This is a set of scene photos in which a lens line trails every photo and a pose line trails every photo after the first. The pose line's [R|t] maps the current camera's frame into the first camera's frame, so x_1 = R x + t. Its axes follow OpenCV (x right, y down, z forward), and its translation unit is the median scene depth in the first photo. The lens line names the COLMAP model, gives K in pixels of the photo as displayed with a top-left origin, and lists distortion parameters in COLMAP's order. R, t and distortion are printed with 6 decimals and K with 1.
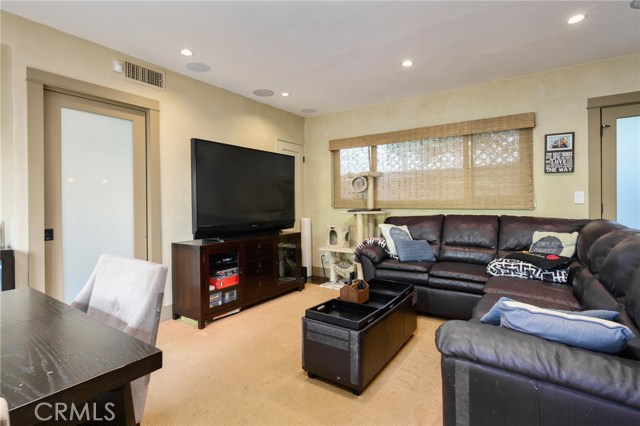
lens RADIAL K [[316.5, 0, 320.5], [0, 316.5, 197.8], [0, 0, 1]] dist [0.000895, 0.000241]
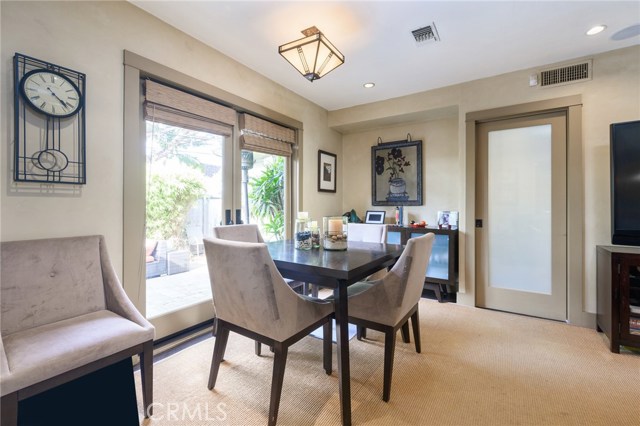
lens RADIAL K [[285.7, 0, 321.2], [0, 285.7, 197.4], [0, 0, 1]] dist [-0.000693, -0.000072]
pose [[0.002360, -0.024164, -0.999705, 0.349000], [0.011354, 0.999644, -0.024136, 0.016781], [0.999933, -0.011294, 0.002634, 0.218953]]
